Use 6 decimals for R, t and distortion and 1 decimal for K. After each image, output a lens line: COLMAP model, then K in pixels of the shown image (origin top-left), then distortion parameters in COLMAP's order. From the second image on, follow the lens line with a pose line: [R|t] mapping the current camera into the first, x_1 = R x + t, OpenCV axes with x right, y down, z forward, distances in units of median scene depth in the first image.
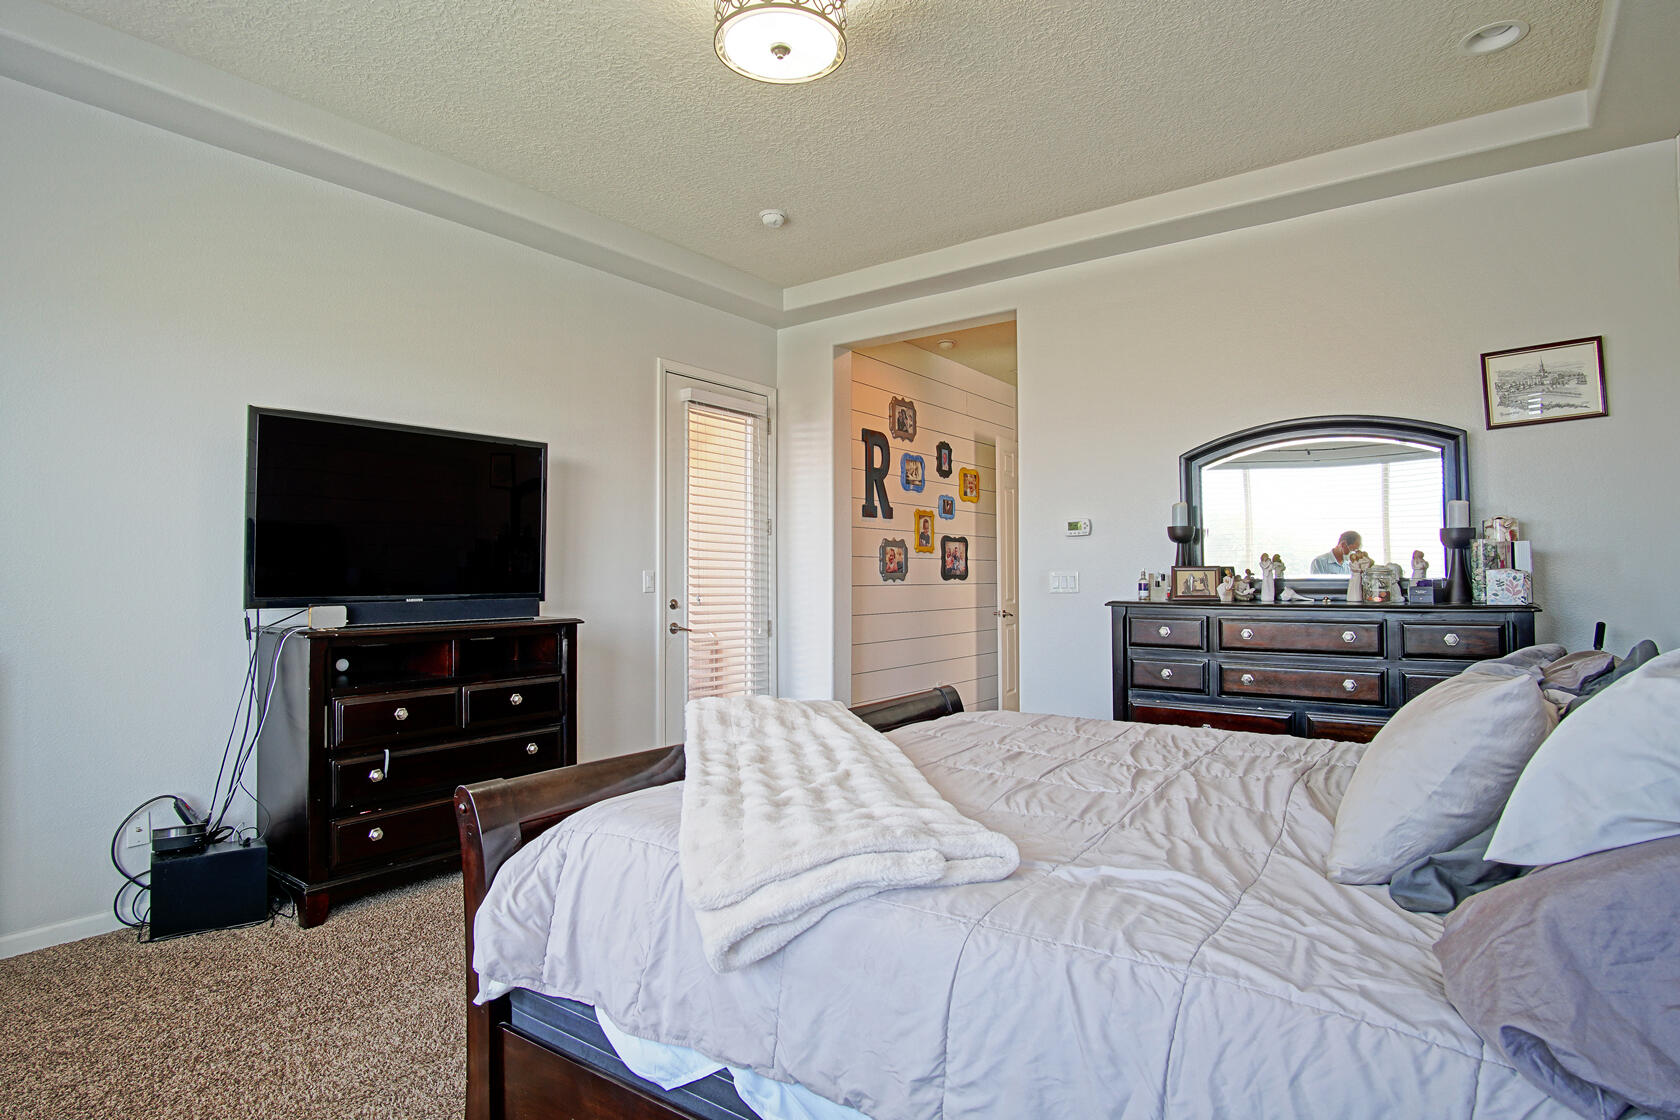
lens RADIAL K [[901.4, 0, 836.6], [0, 901.4, 560.6], [0, 0, 1]] dist [-0.019585, -0.000274]
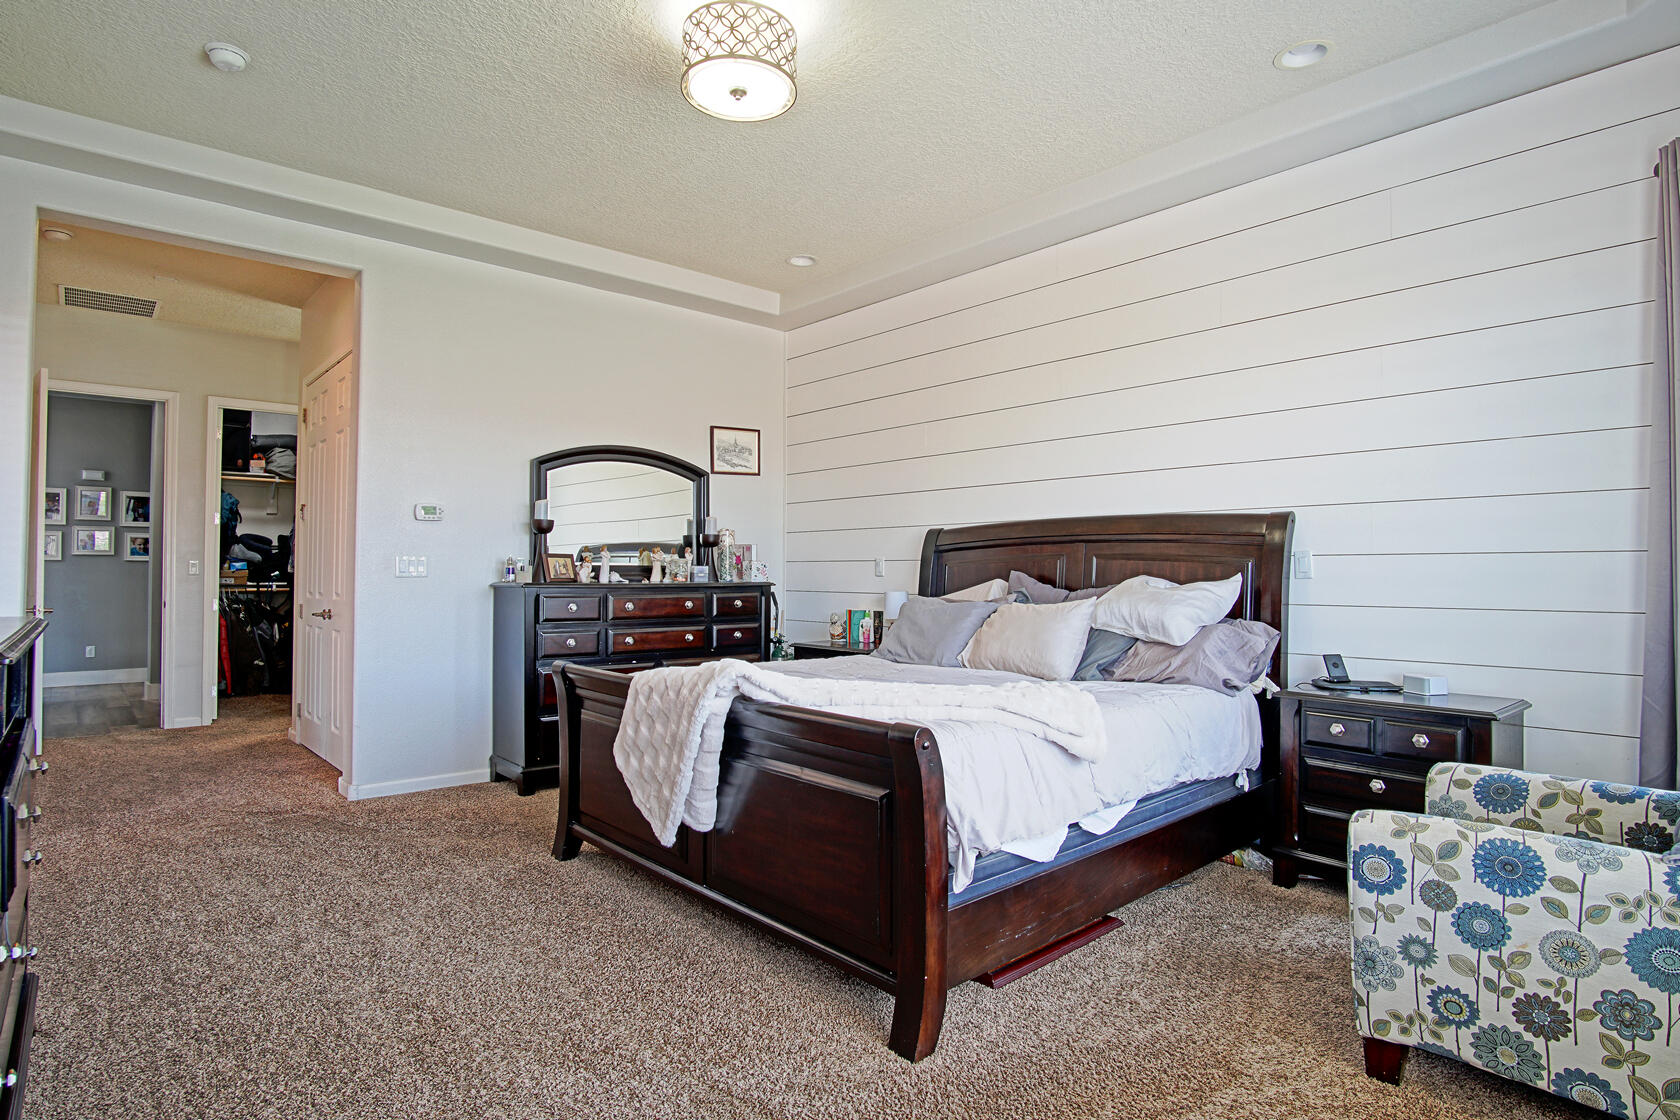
lens RADIAL K [[901.4, 0, 836.4], [0, 901.4, 567.0], [0, 0, 1]] dist [-0.019585, -0.000274]
pose [[0.219000, 0.018528, 0.975549, -0.752473], [-0.020207, 0.999691, -0.014450, 0.036652], [-0.975516, -0.016548, 0.219307, 0.410184]]
